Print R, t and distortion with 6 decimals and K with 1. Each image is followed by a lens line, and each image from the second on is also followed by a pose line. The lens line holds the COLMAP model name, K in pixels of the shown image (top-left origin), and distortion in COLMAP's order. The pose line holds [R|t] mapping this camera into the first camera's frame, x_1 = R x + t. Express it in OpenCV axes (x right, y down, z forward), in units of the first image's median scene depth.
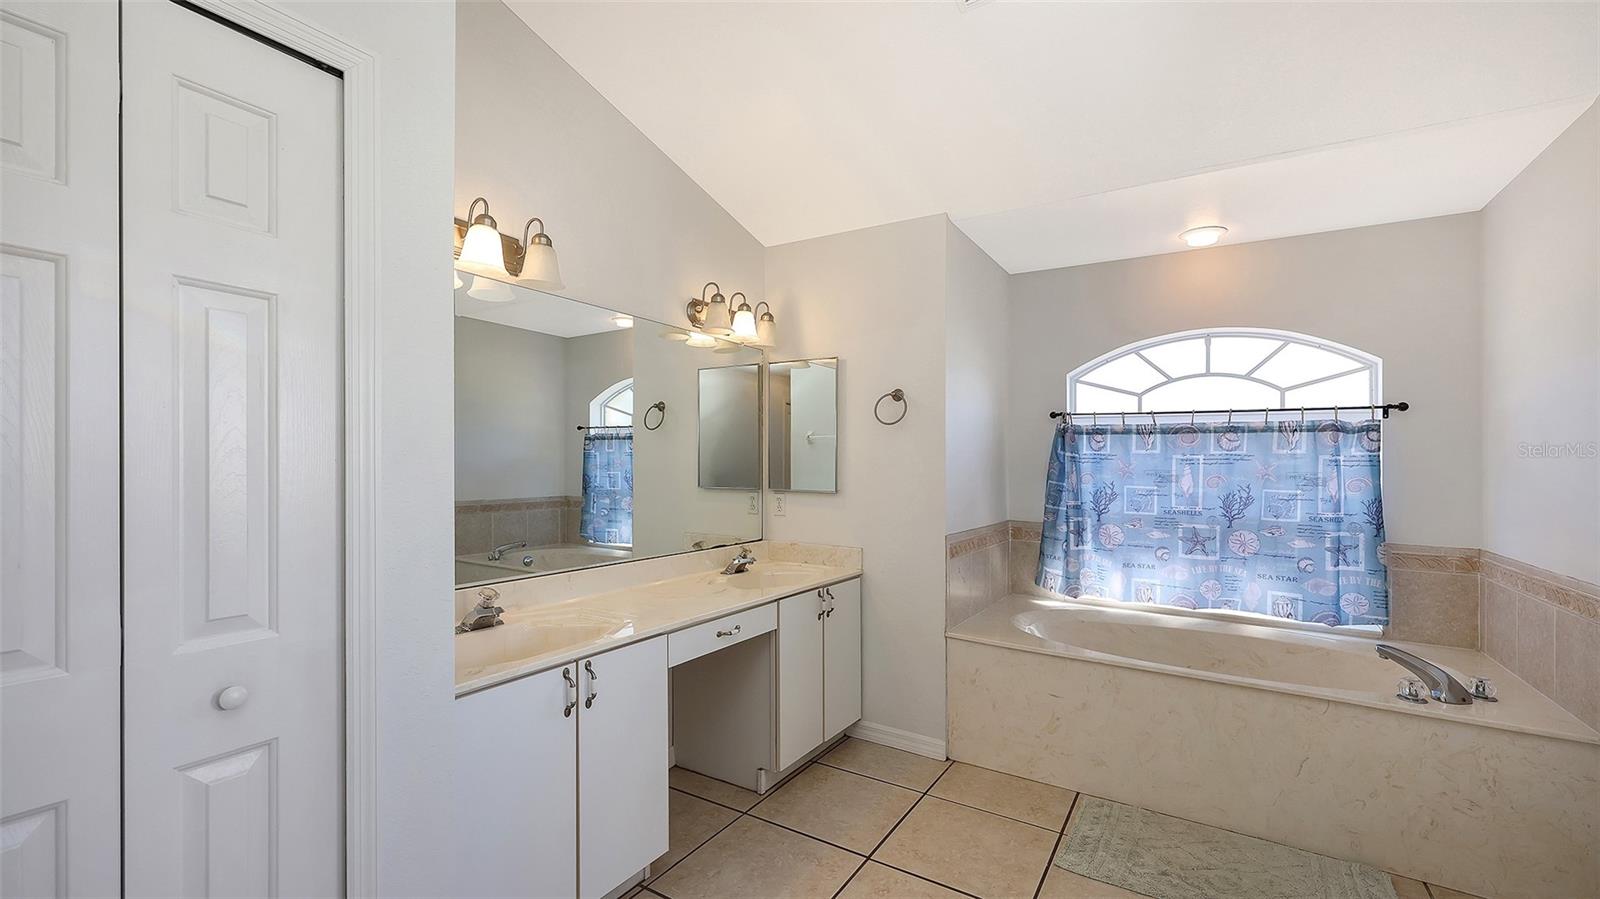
lens RADIAL K [[658.9, 0, 798.0], [0, 658.9, 457.5], [0, 0, 1]] dist [-0.002022, -0.000412]
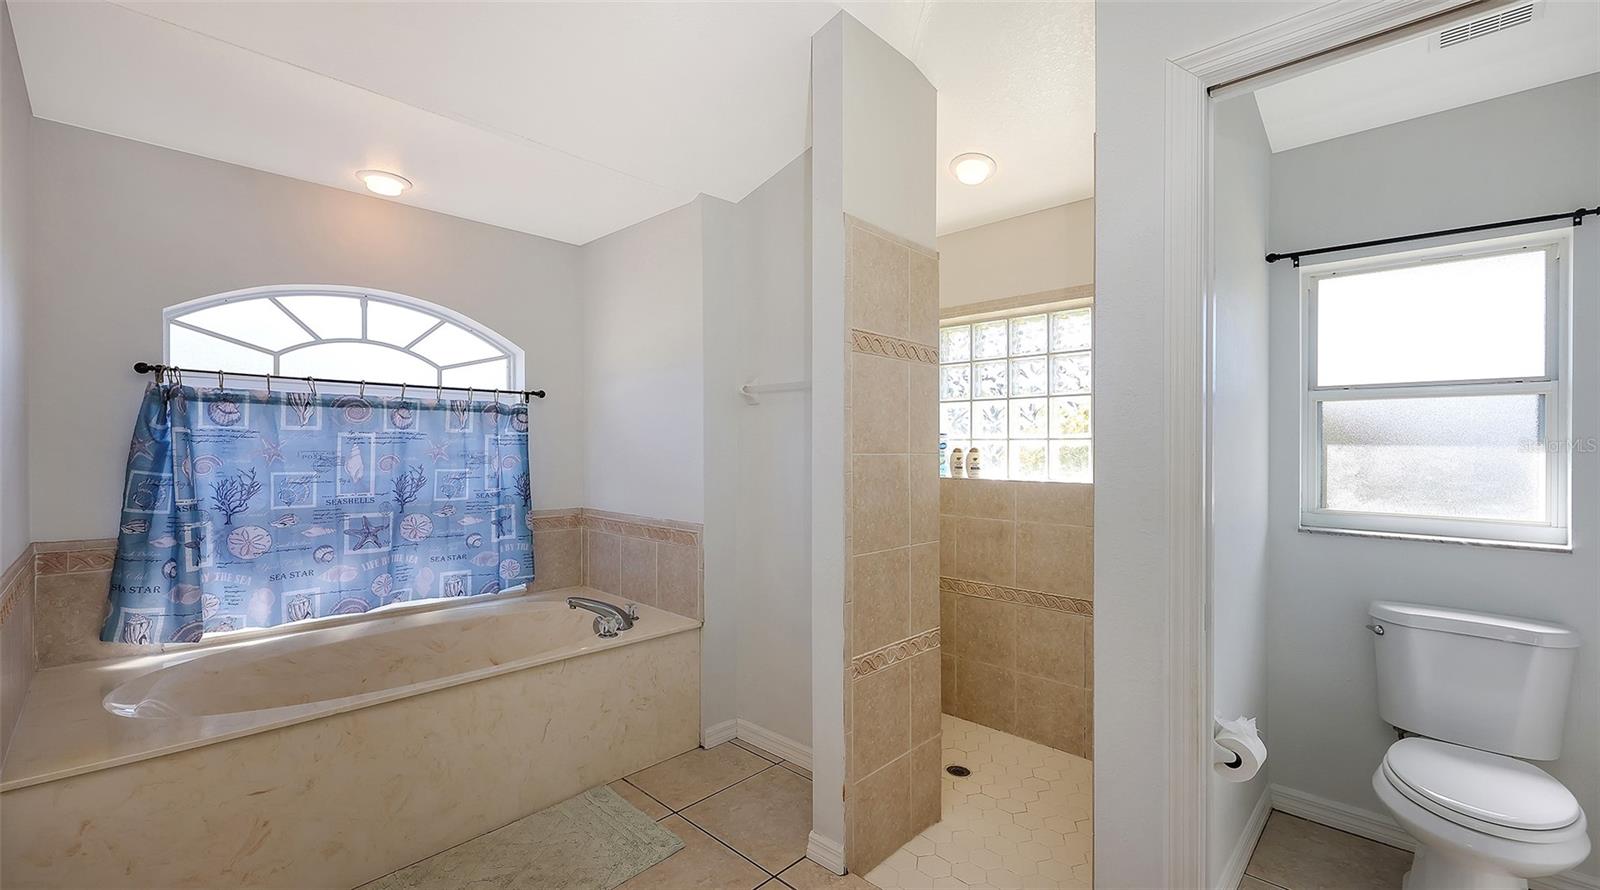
lens RADIAL K [[643.6, 0, 800.1], [0, 643.6, 444.6], [0, 0, 1]] dist [-0.011721, 0.001195]
pose [[0.190623, -0.004810, 0.981652, -0.110041], [-0.004684, 0.999972, 0.005809, 0.004063], [-0.981652, -0.005705, 0.190595, 0.284377]]
